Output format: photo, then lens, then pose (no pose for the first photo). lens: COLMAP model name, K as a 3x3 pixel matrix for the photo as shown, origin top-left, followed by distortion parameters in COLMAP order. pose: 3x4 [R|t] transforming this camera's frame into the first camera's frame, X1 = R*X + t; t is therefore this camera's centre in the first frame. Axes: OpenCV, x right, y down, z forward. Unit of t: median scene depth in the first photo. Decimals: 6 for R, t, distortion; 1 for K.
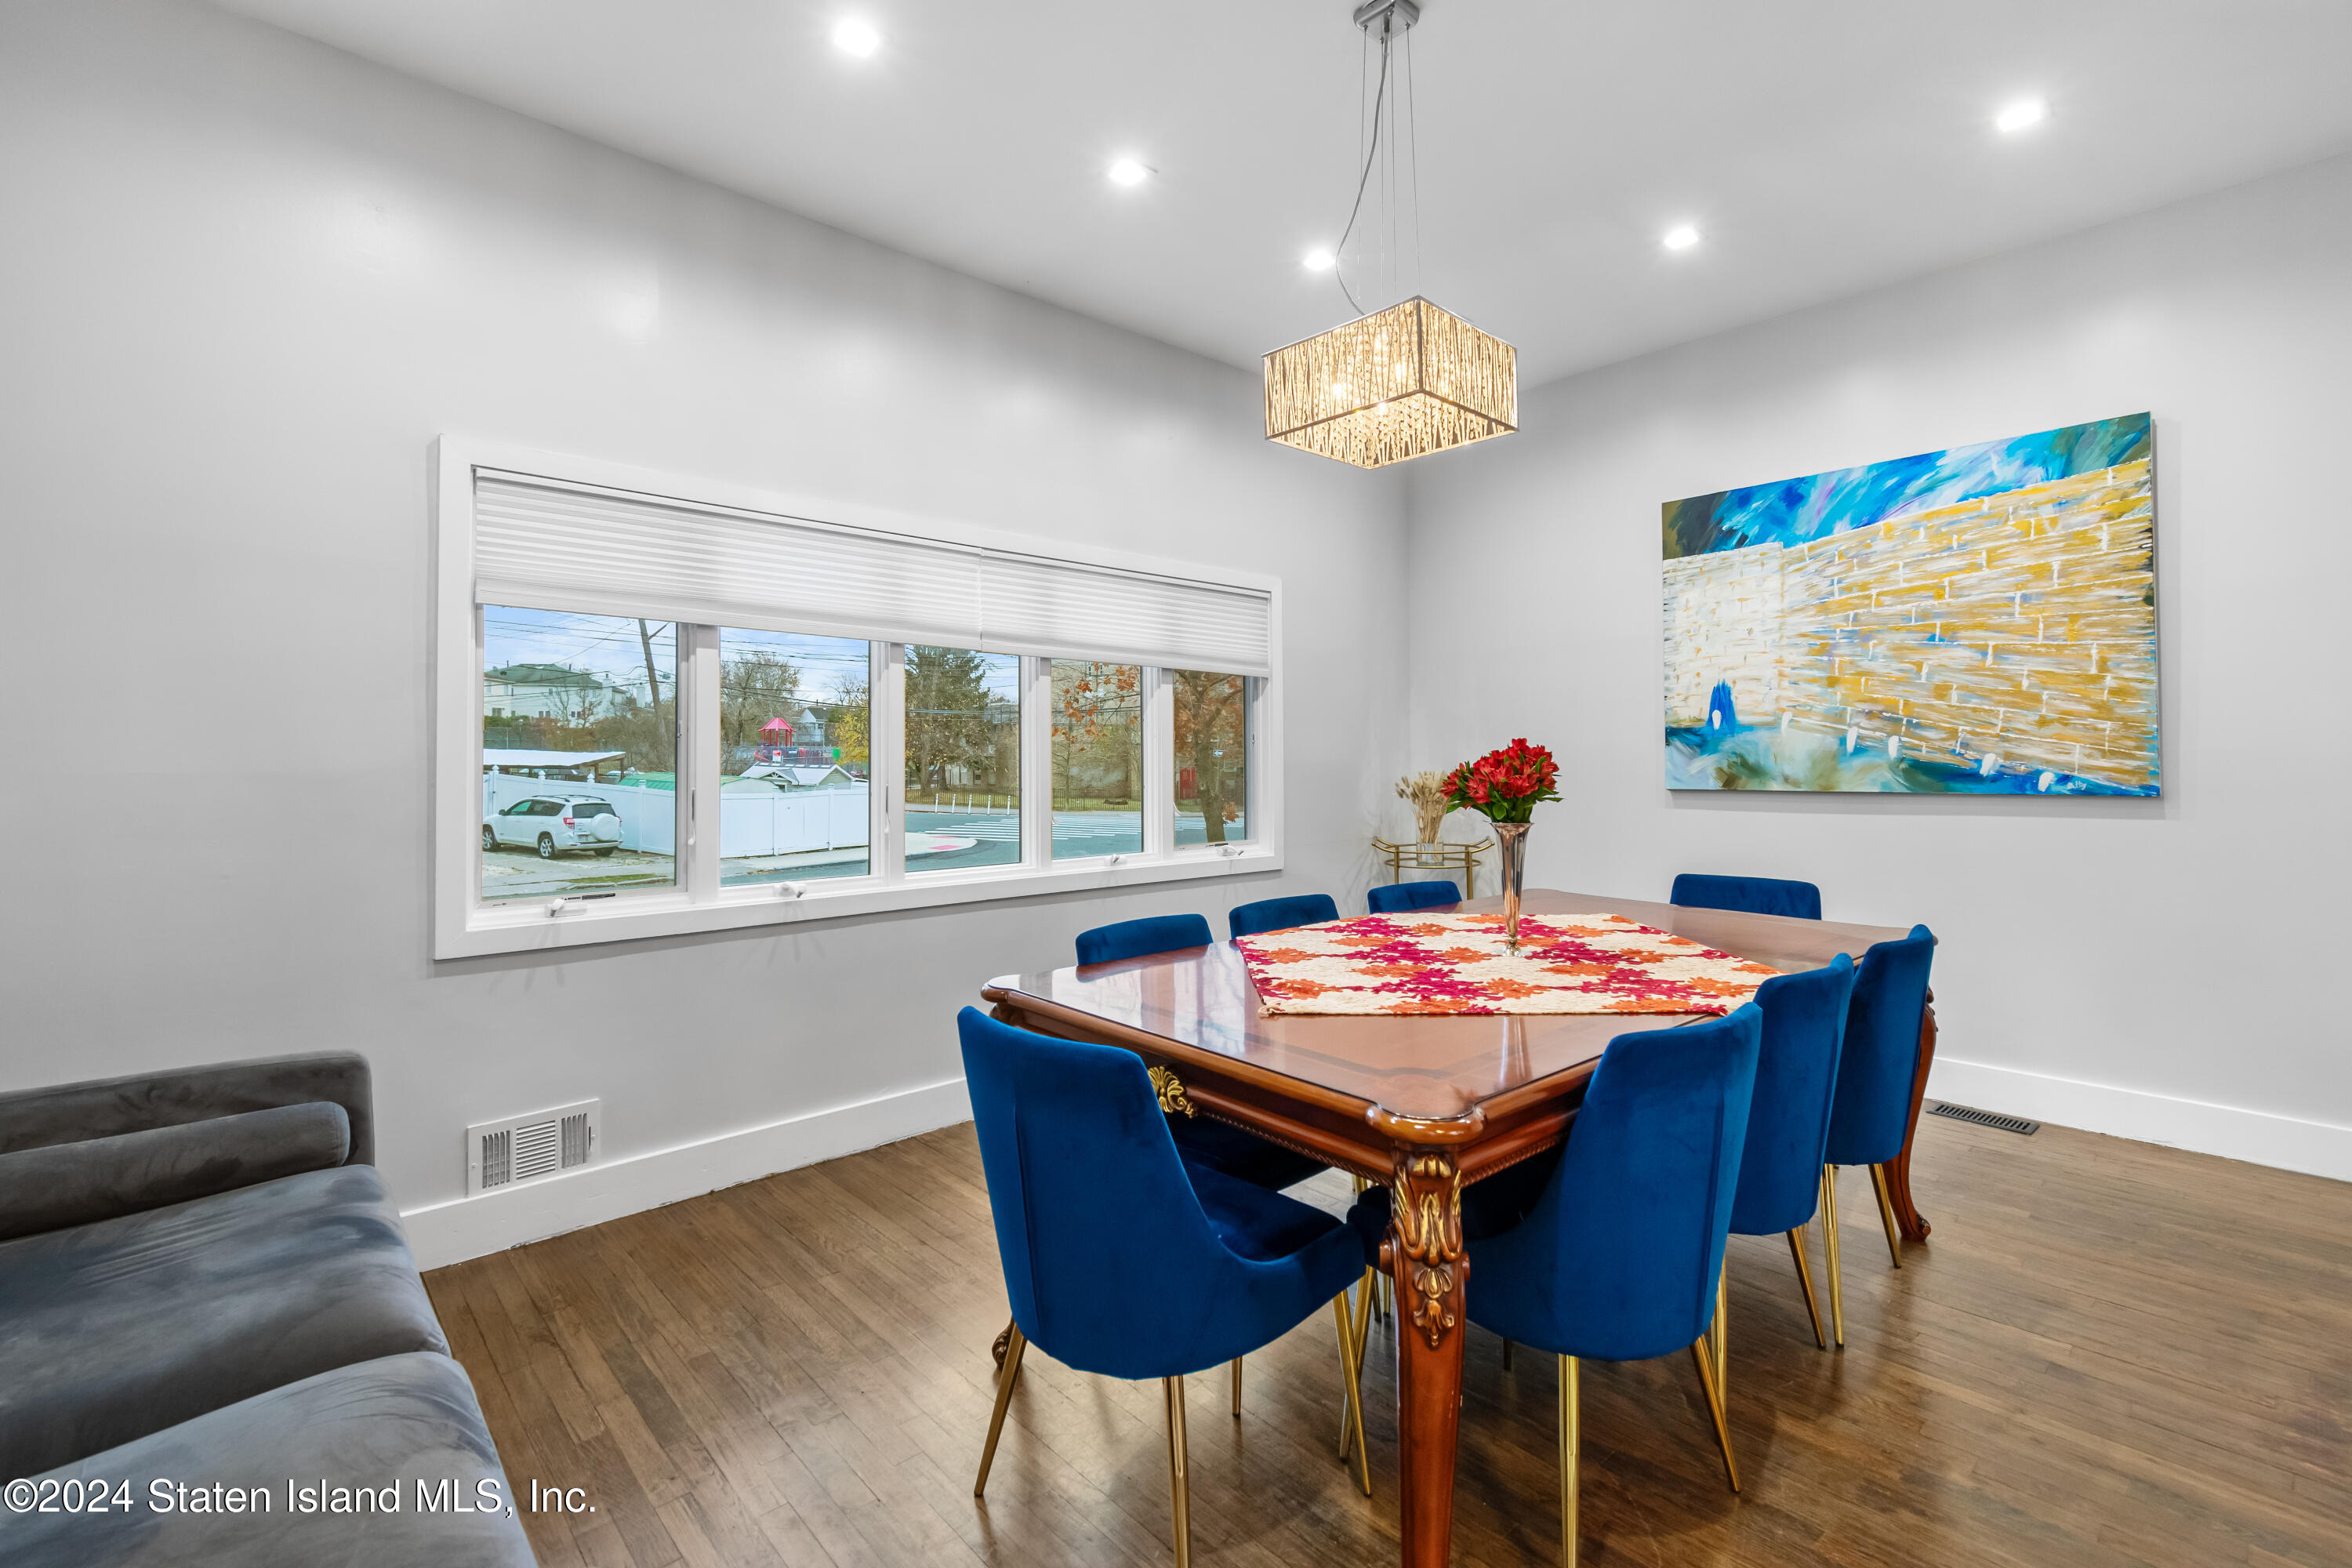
lens RADIAL K [[1045.6, 0, 1175.1], [0, 1045.6, 745.6], [0, 0, 1]] dist [0.002373, 0.000348]
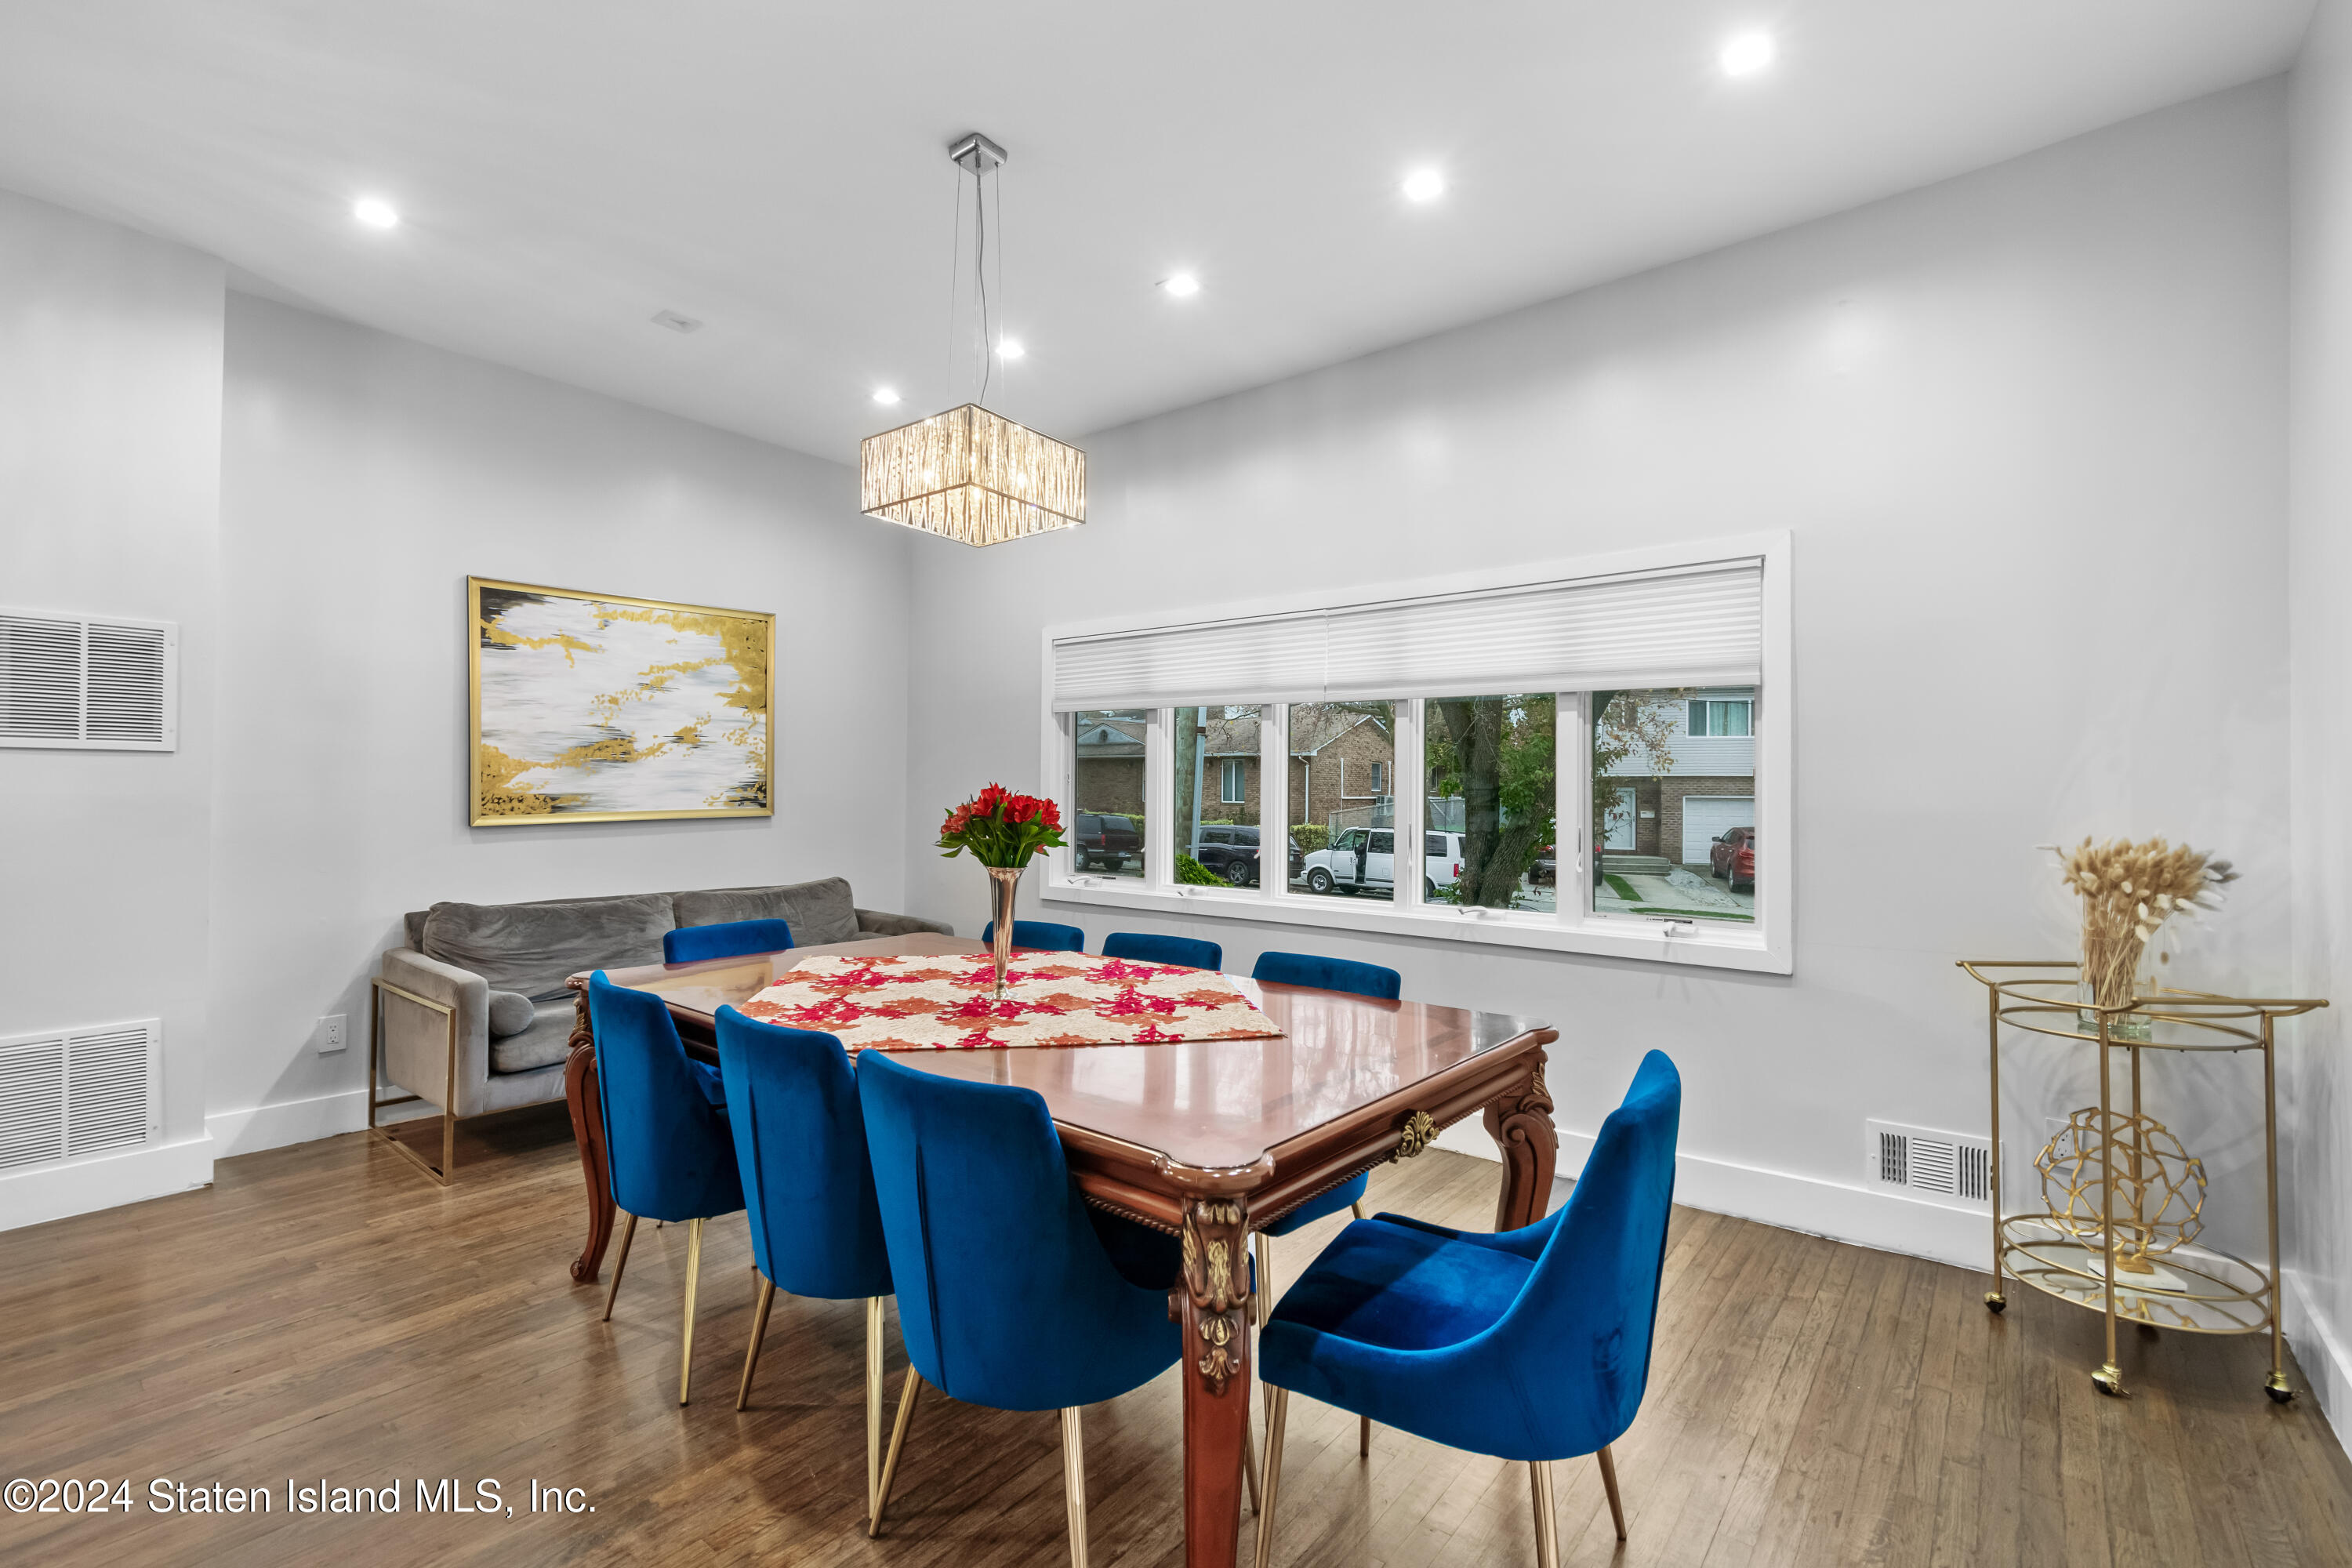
lens RADIAL K [[1040.8, 0, 1156.6], [0, 1040.8, 780.0], [0, 0, 1]] dist [0.002663, 0.000891]
pose [[0.147998, -0.004939, -0.988975, 0.859004], [0.004466, 0.999981, -0.004326, -0.003585], [0.988978, -0.003777, 0.148017, 0.642856]]
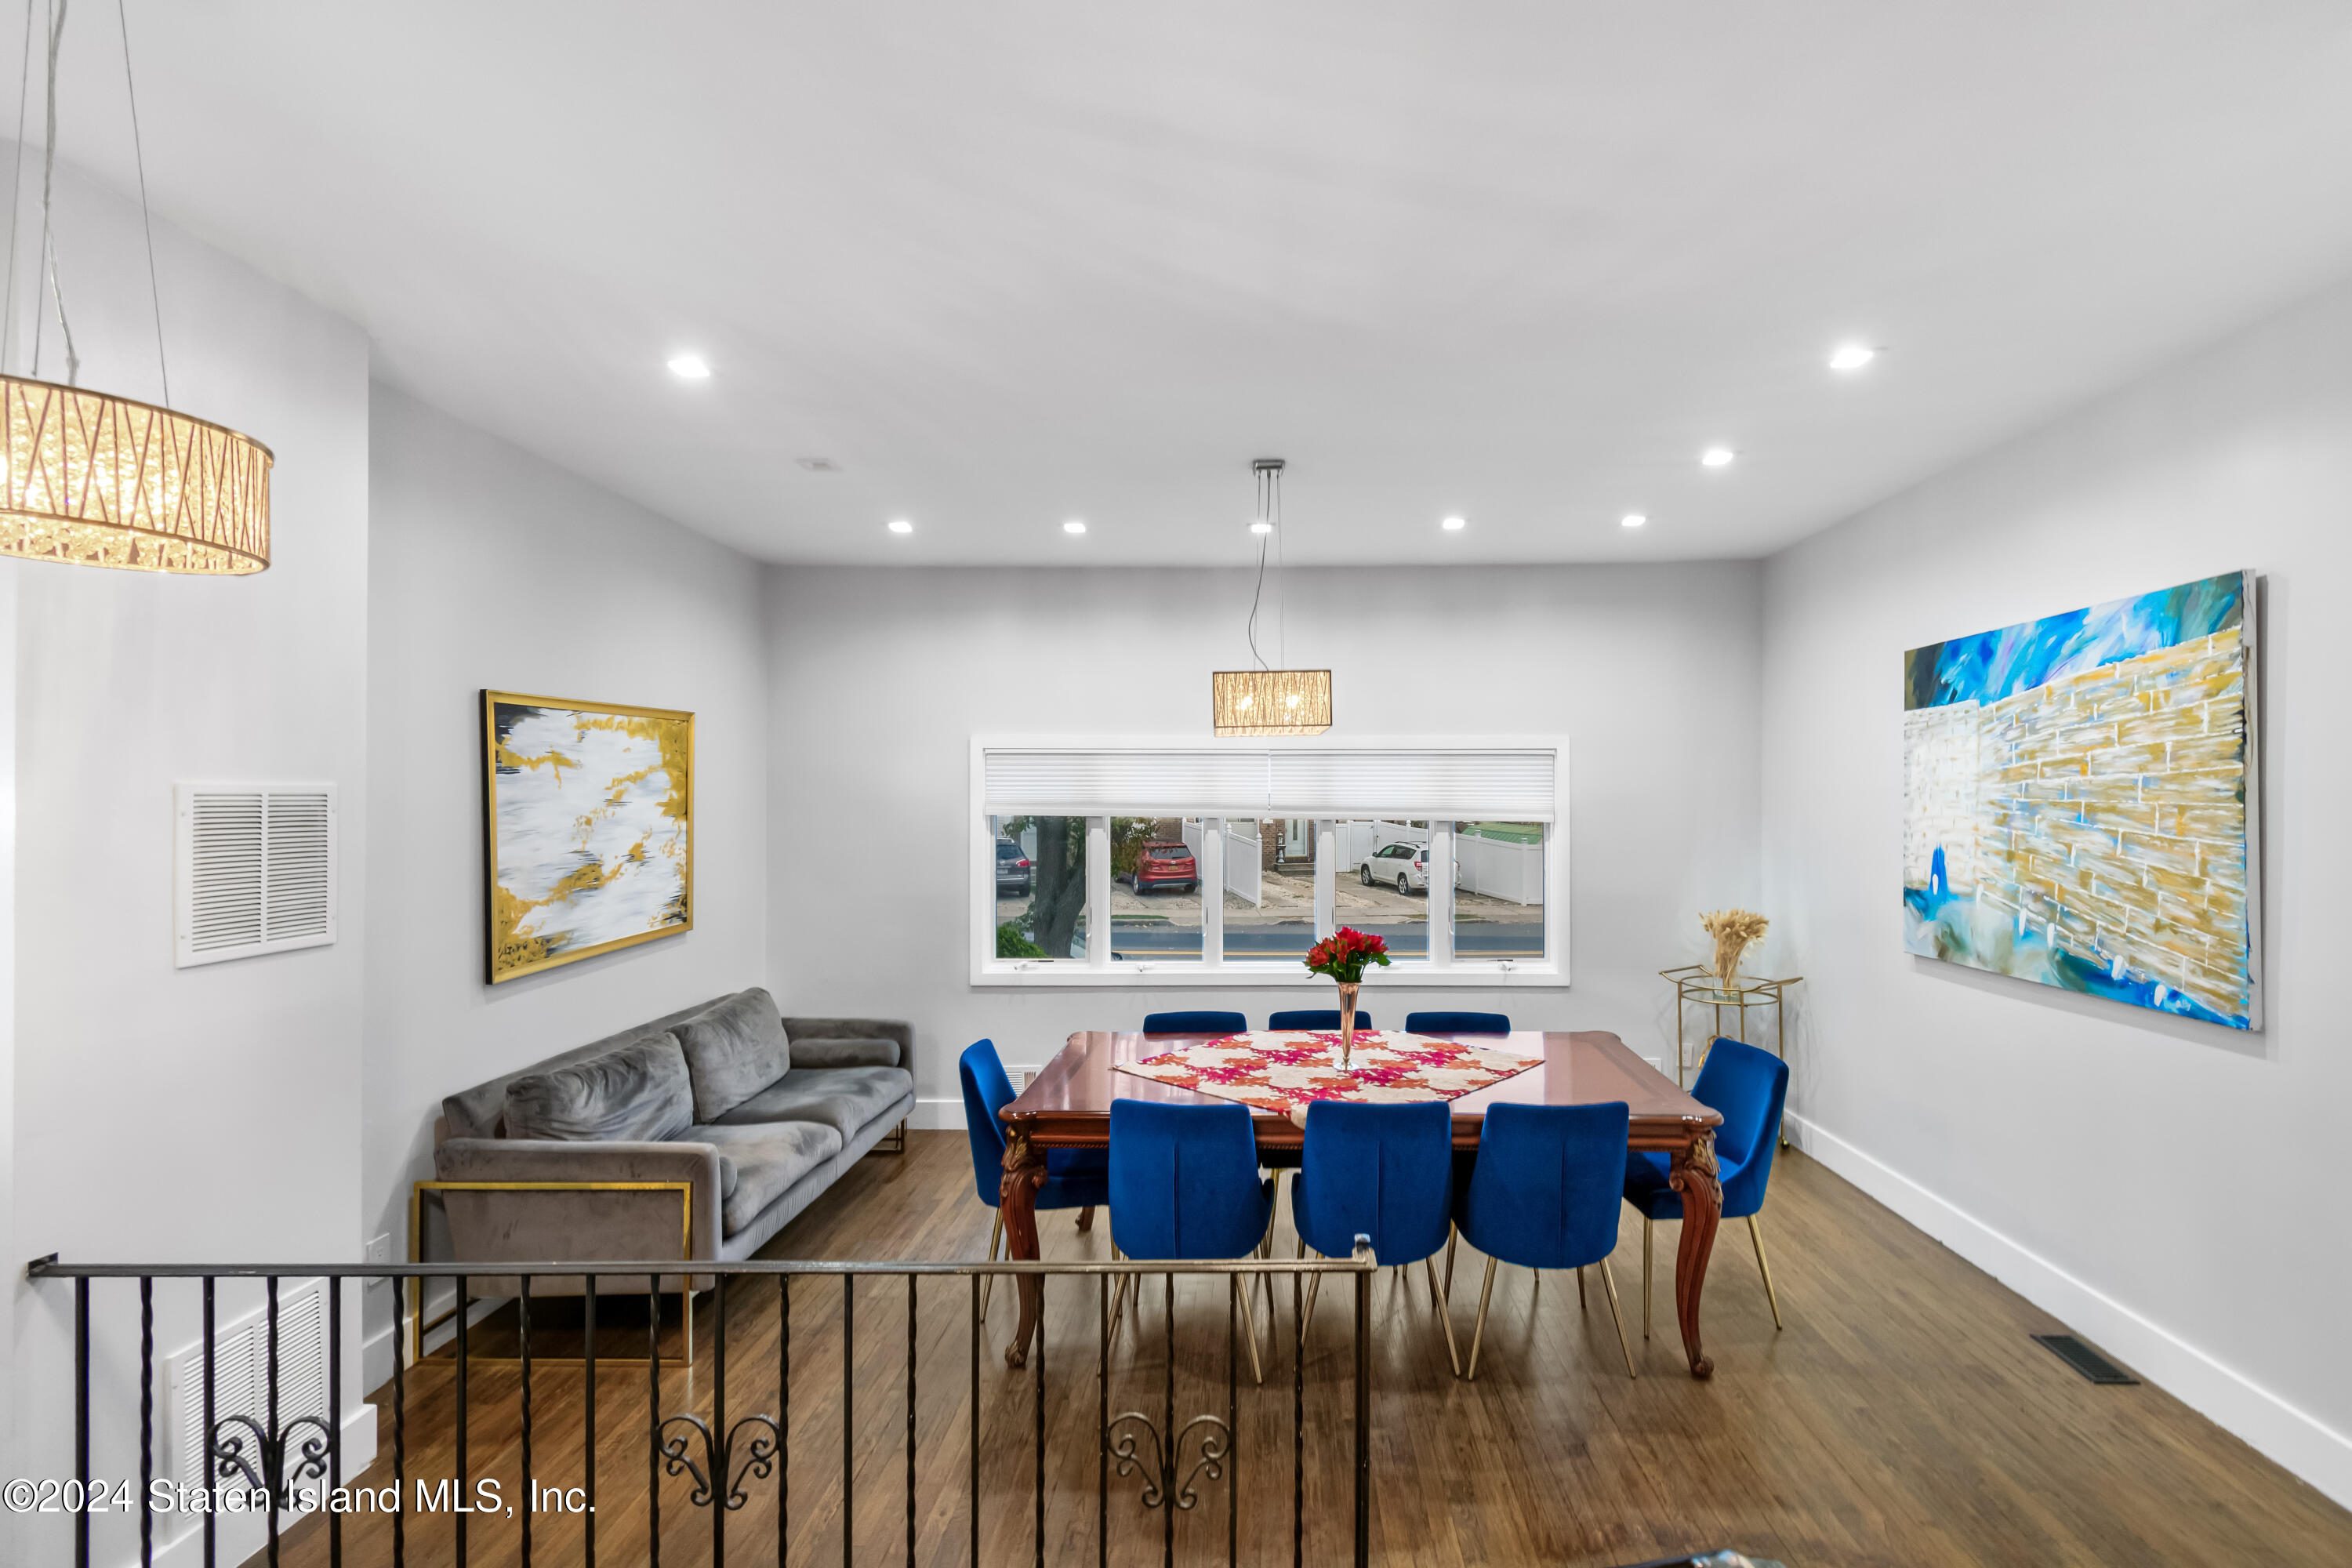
lens RADIAL K [[1088.4, 0, 1264.0], [0, 1088.4, 801.4], [0, 0, 1]] dist [0.002170, 0.000443]
pose [[0.737697, 0.005776, -0.675107, 0.839194], [0.006802, 0.999849, 0.015986, -0.136781], [0.675098, -0.016385, 0.737546, -0.151773]]
